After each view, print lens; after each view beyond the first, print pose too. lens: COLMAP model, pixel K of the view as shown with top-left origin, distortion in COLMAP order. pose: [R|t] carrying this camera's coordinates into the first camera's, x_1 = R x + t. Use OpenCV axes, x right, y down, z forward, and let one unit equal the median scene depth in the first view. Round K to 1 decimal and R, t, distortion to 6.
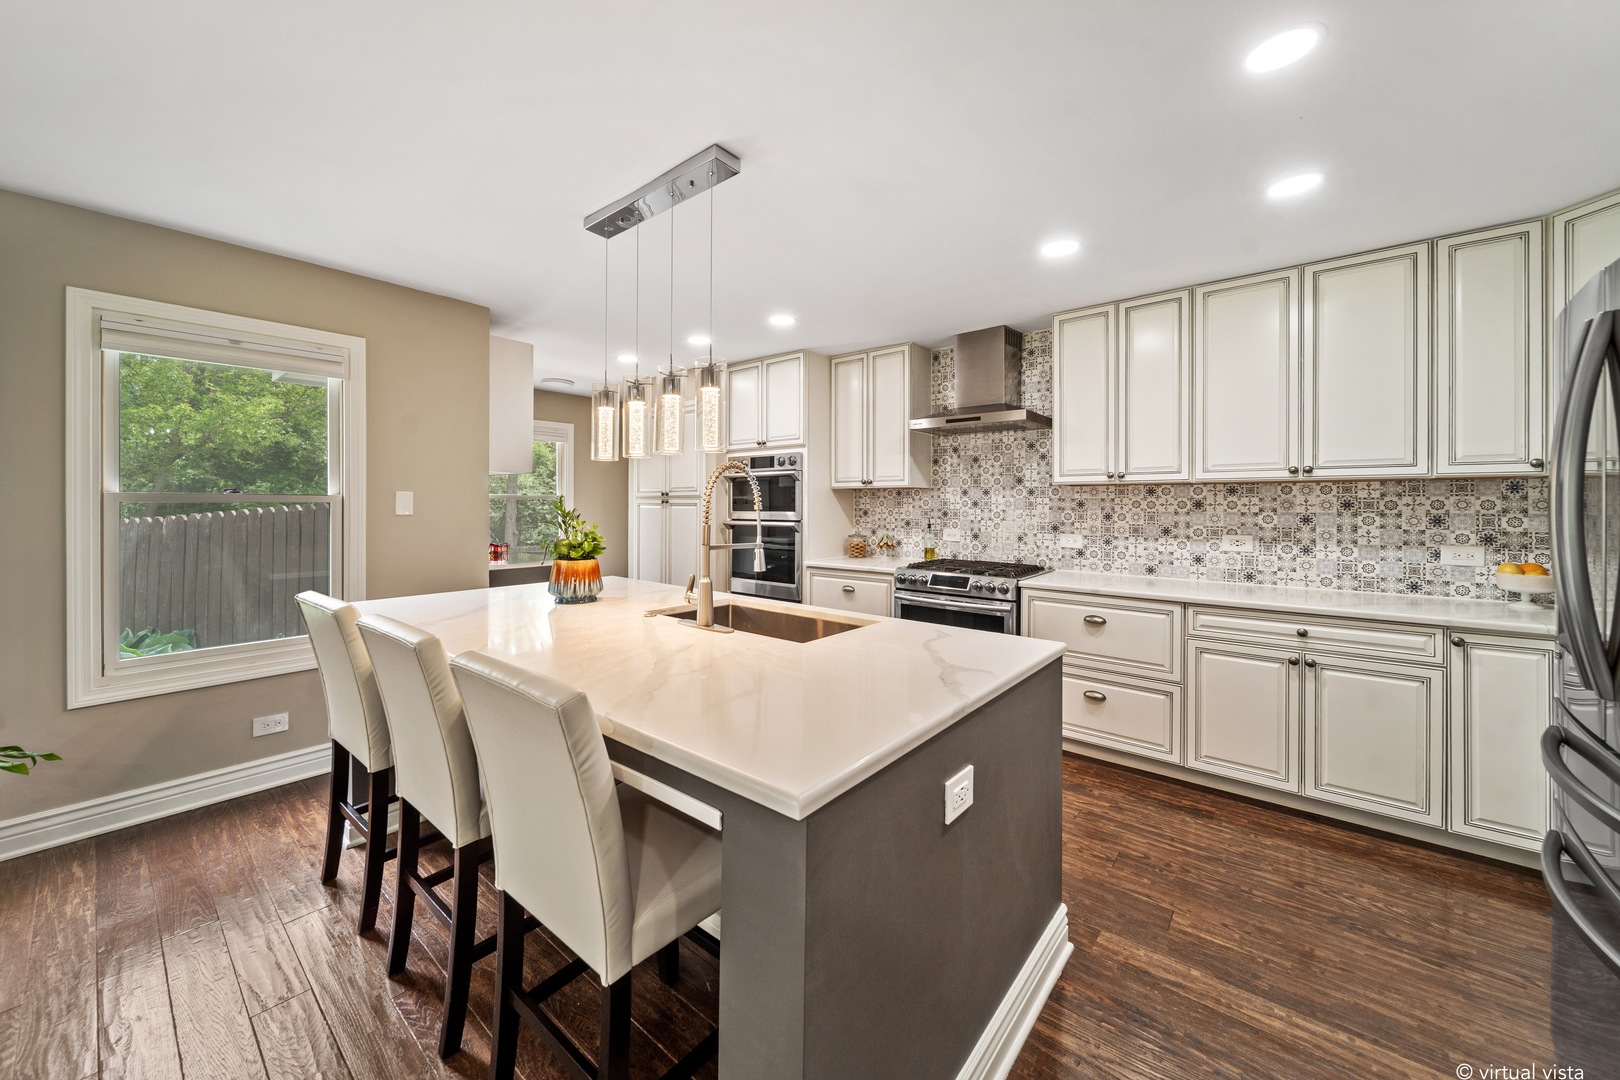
lens RADIAL K [[591.3, 0, 803.2], [0, 591.3, 507.6], [0, 0, 1]] dist [0.000035, -0.000227]
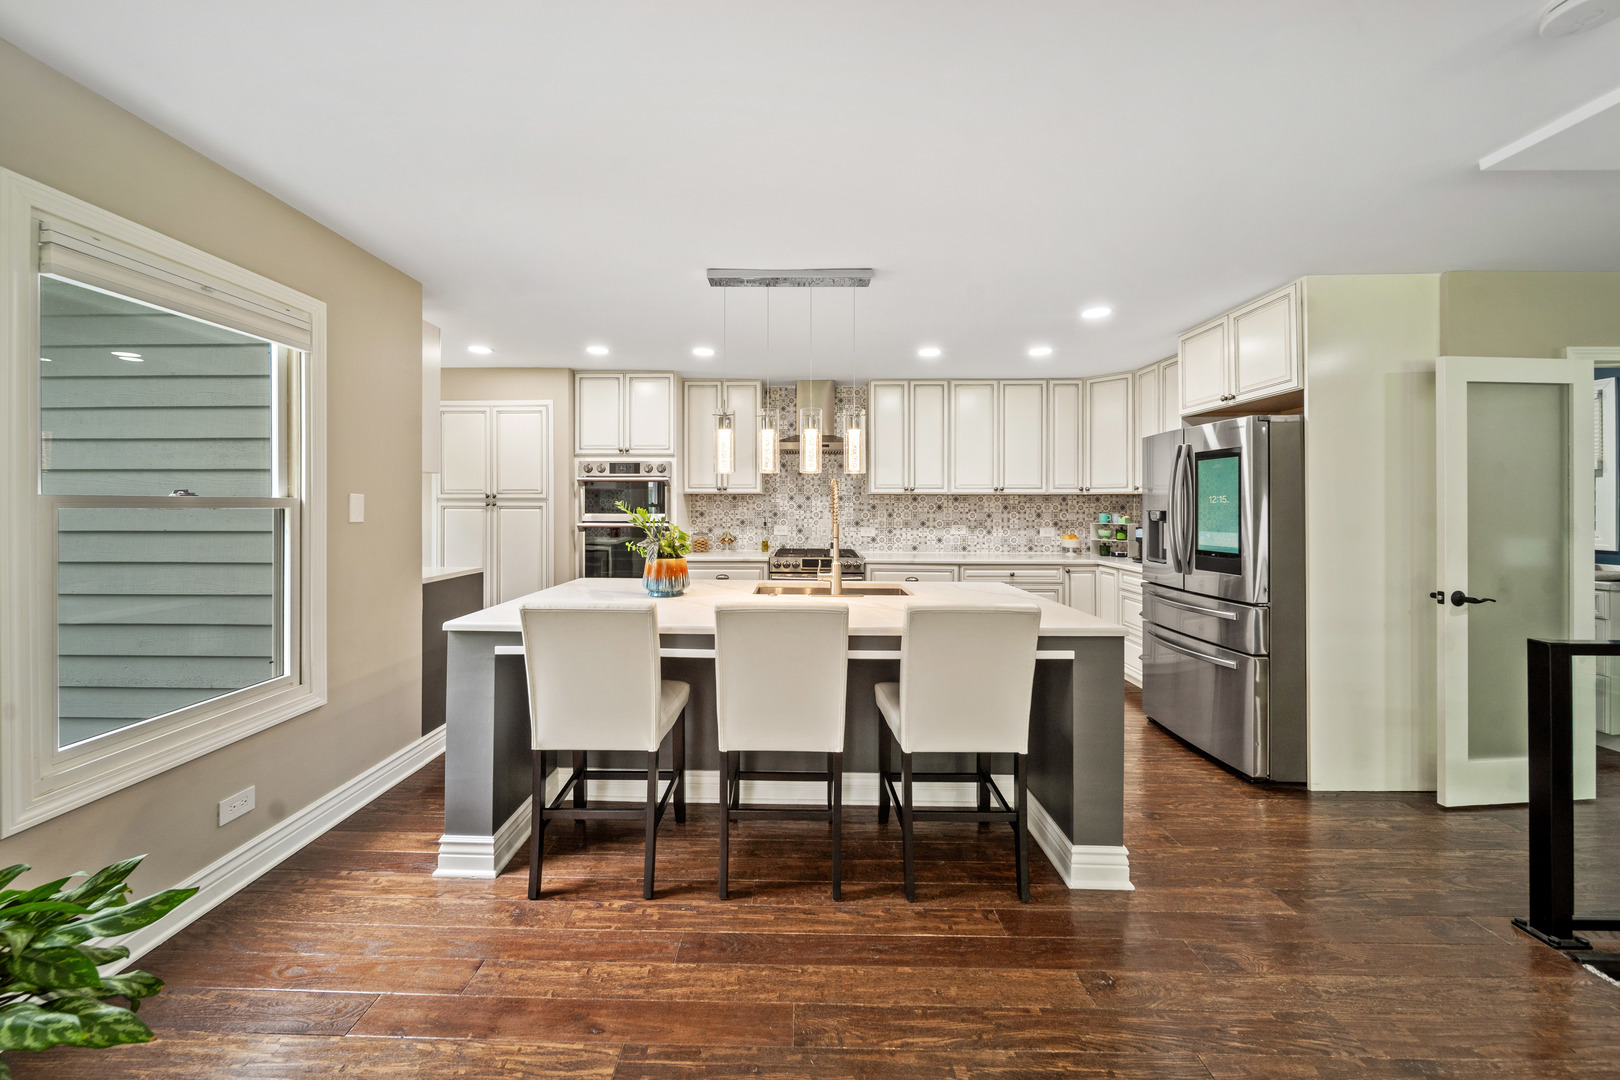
lens RADIAL K [[568.5, 0, 793.4], [0, 568.5, 514.8], [0, 0, 1]] dist [-0.000720, -0.001754]
pose [[0.780347, -0.010924, 0.625251, -0.678473], [0.002474, 0.999894, 0.014382, -0.008220], [-0.625342, -0.009676, 0.780291, 0.001305]]
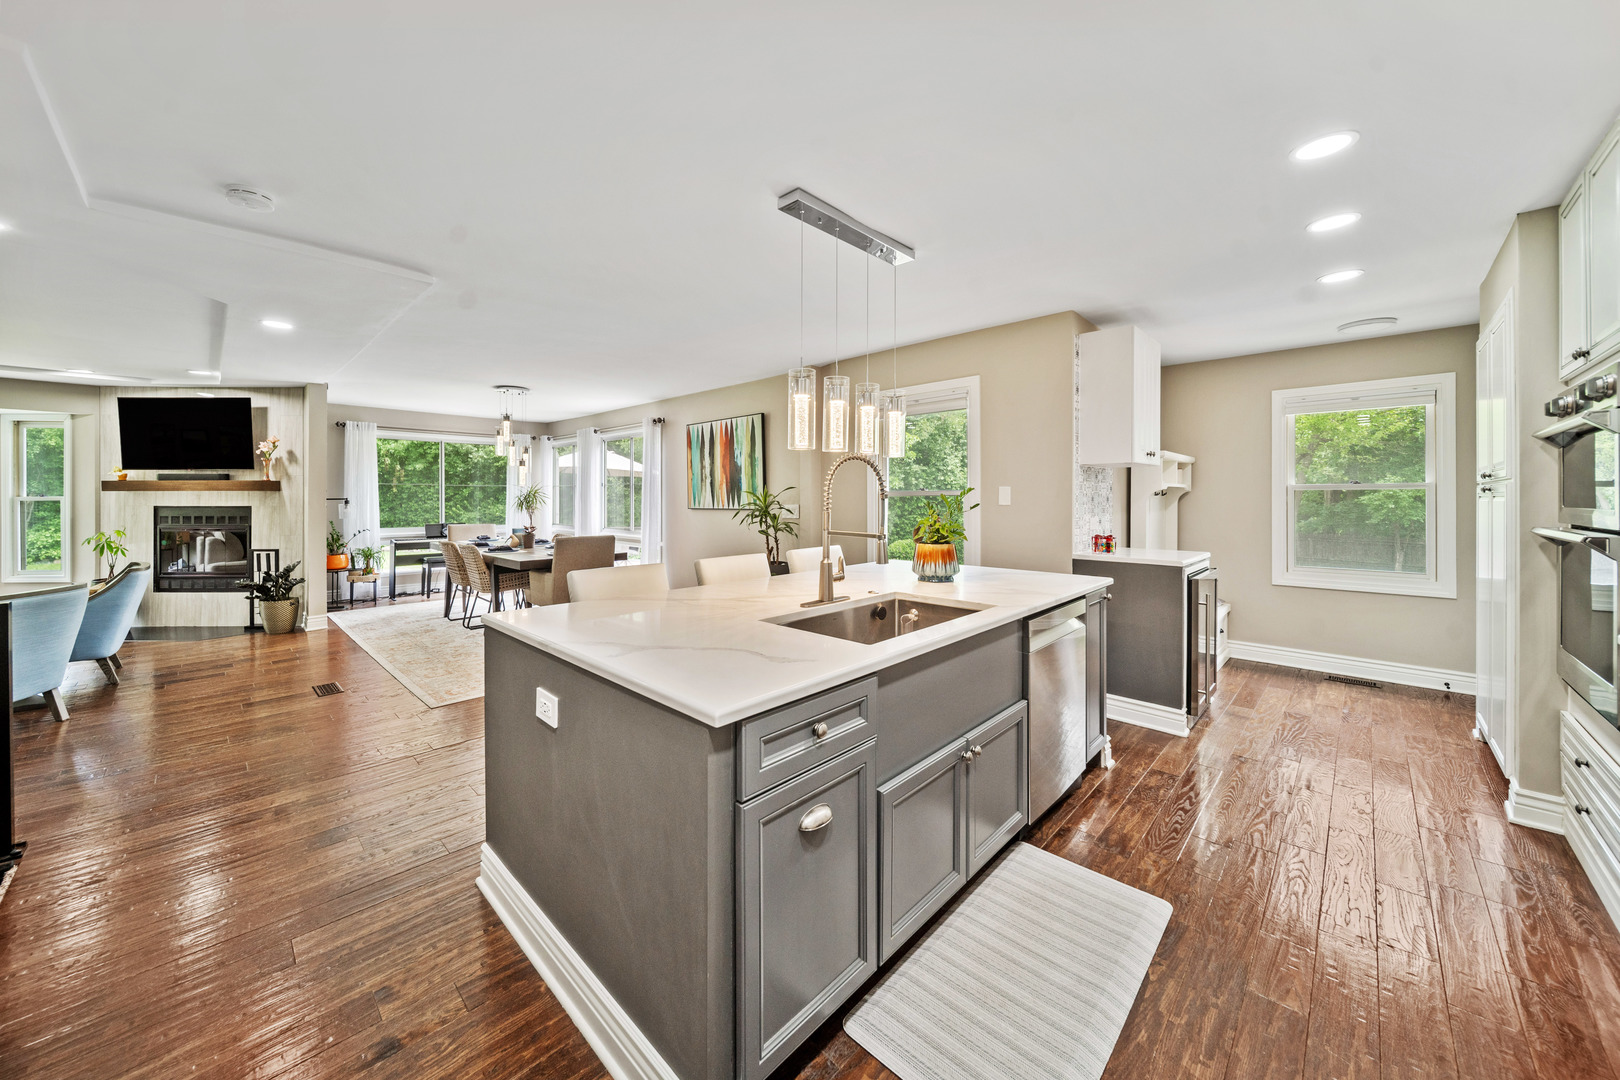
lens RADIAL K [[586.3, 0, 797.3], [0, 586.3, 493.3], [0, 0, 1]] dist [0.001426, -0.000085]
pose [[-0.084086, -0.009797, -0.996410, 0.591481], [-0.004086, 0.999947, -0.009487, 0.002730], [0.996450, 0.003274, -0.084122, 0.639000]]
